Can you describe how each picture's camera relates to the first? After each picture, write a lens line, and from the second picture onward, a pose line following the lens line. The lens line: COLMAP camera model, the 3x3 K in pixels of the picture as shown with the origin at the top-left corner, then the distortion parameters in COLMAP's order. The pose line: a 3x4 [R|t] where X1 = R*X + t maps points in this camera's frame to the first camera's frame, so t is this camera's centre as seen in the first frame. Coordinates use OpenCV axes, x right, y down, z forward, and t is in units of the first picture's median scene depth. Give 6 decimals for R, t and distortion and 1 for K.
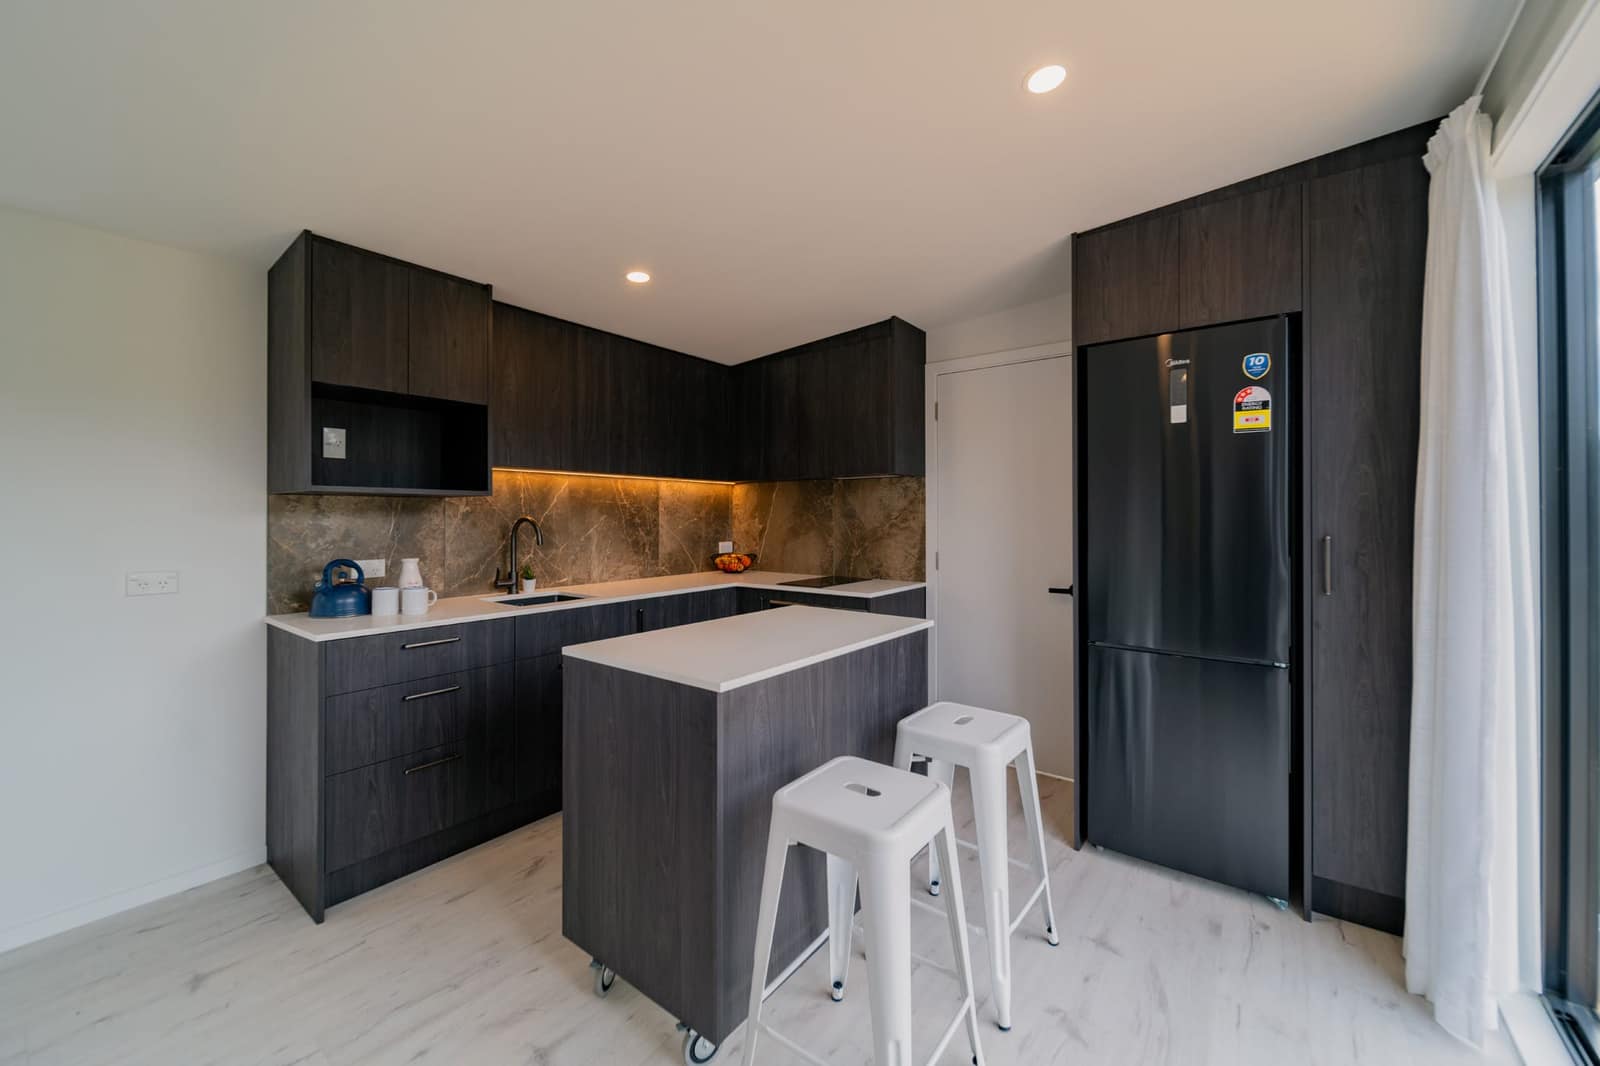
lens RADIAL K [[631.8, 0, 816.3], [0, 631.8, 515.1], [0, 0, 1]] dist [0.001891, 0.000068]
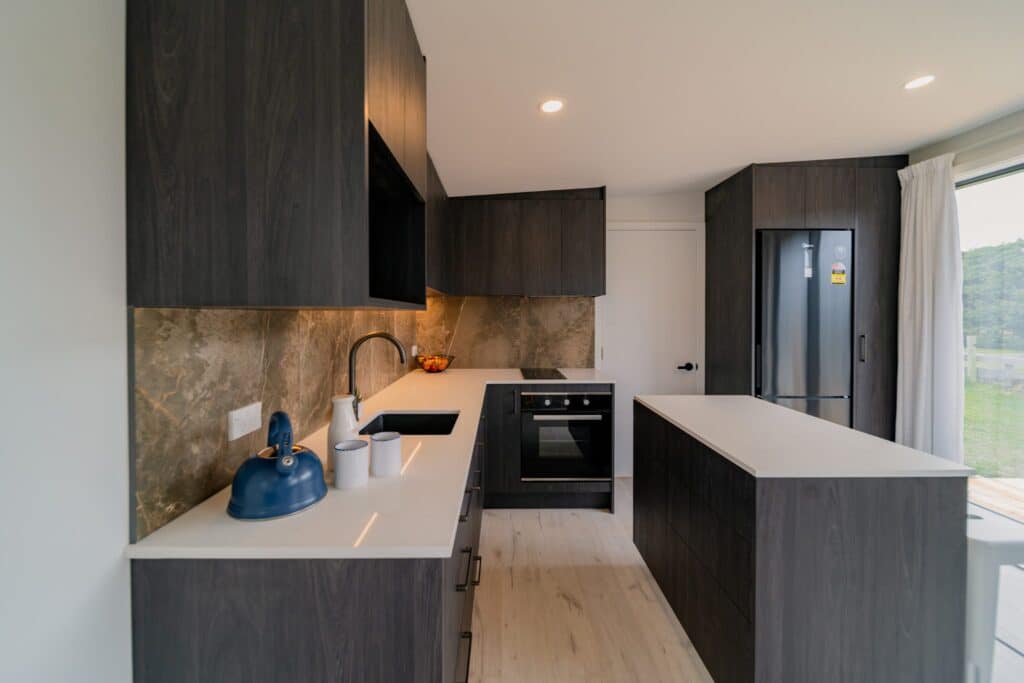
lens RADIAL K [[396.4, 0, 516.9], [0, 396.4, 320.6], [0, 0, 1]] dist [-0.001371, -0.000195]
pose [[0.790160, -0.006500, 0.612867, -0.553639], [-0.002282, 0.999906, 0.013547, -0.018434], [-0.612897, -0.012103, 0.790070, 0.377951]]
